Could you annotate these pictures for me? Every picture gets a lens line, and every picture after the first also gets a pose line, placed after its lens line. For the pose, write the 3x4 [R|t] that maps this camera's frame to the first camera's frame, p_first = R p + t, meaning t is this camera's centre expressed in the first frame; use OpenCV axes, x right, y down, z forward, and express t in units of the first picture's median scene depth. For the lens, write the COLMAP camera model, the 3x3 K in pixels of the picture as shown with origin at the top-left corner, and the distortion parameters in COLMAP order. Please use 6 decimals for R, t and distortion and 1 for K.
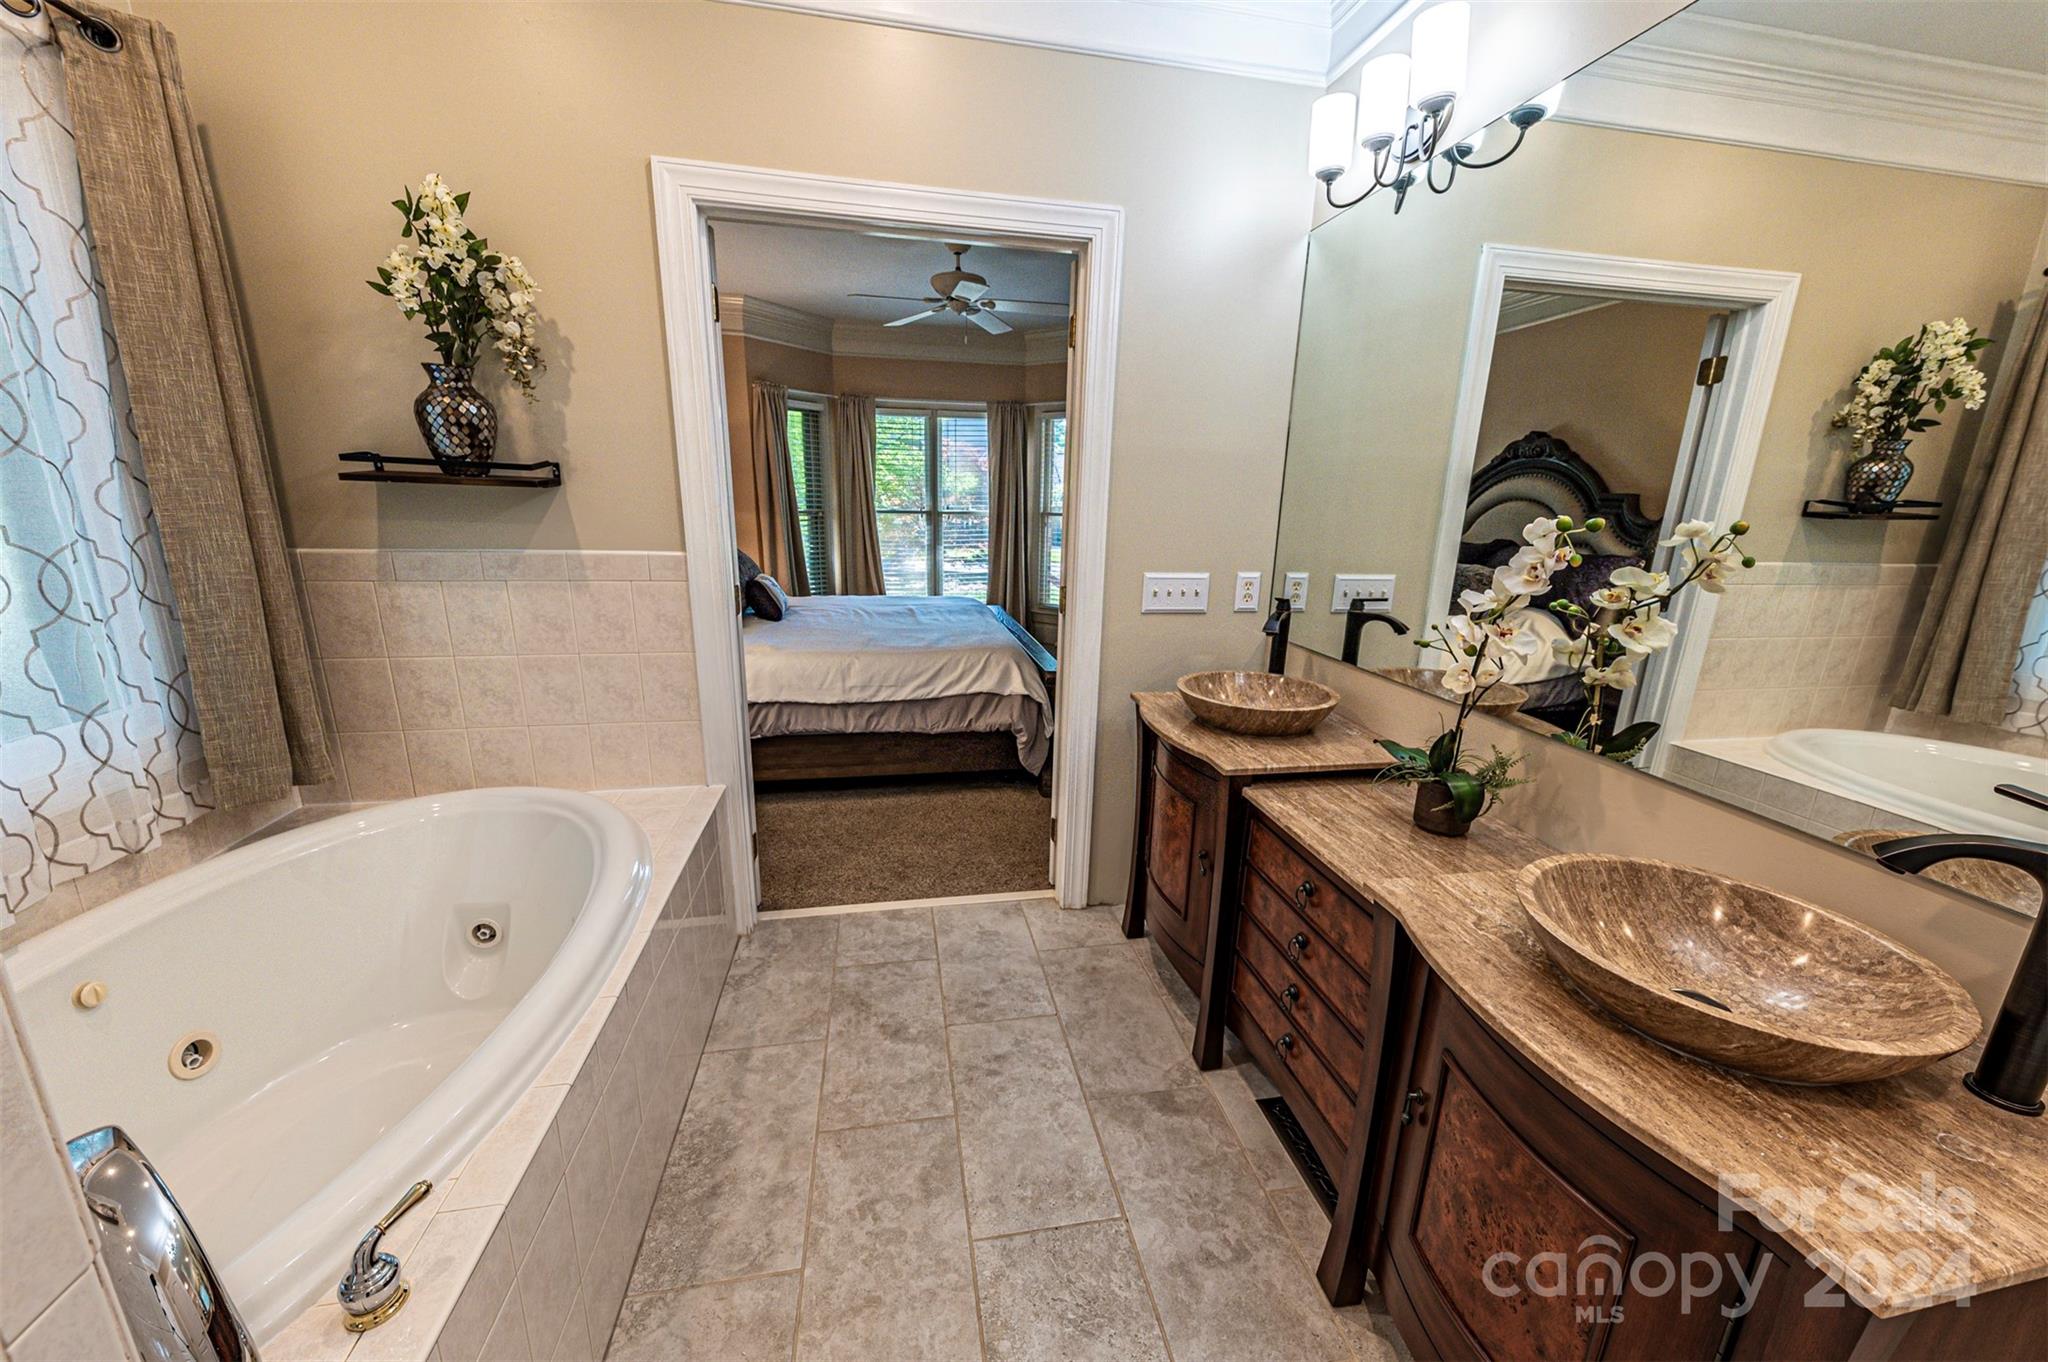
lens RADIAL K [[708.0, 0, 1027.2], [0, 708.0, 670.7], [0, 0, 1]] dist [0.000887, -0.001404]
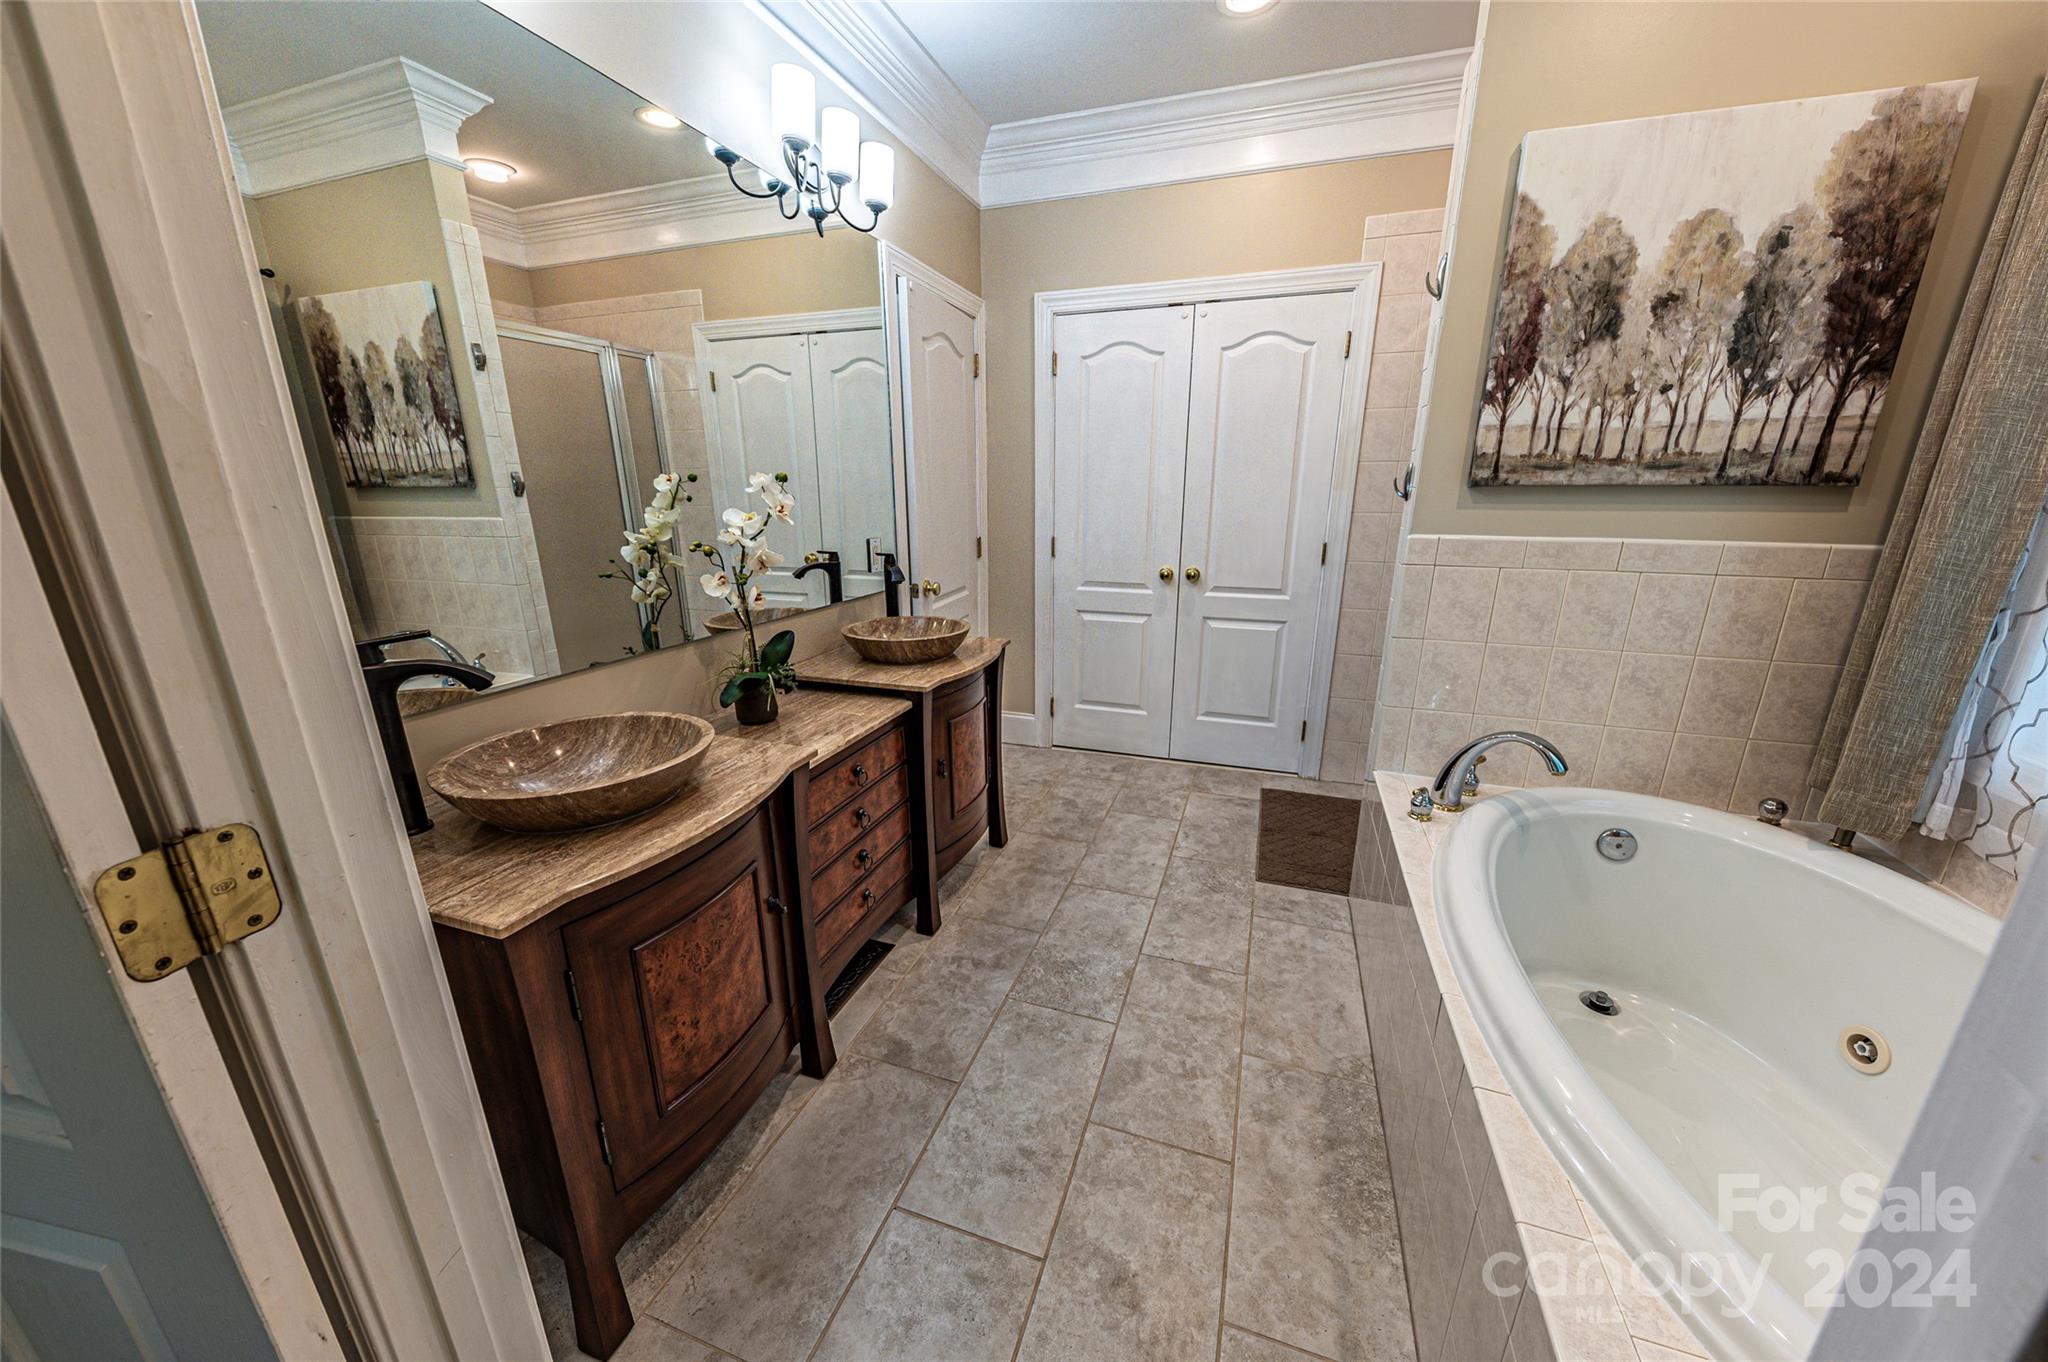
lens RADIAL K [[708.0, 0, 1026.8], [0, 708.0, 685.4], [0, 0, 1]] dist [0.000887, -0.001404]
pose [[-0.861984, -0.155494, 0.482499, -0.446453], [0.105105, 0.876294, 0.470172, -0.385116], [-0.495920, 0.455994, -0.739008, 1.655082]]
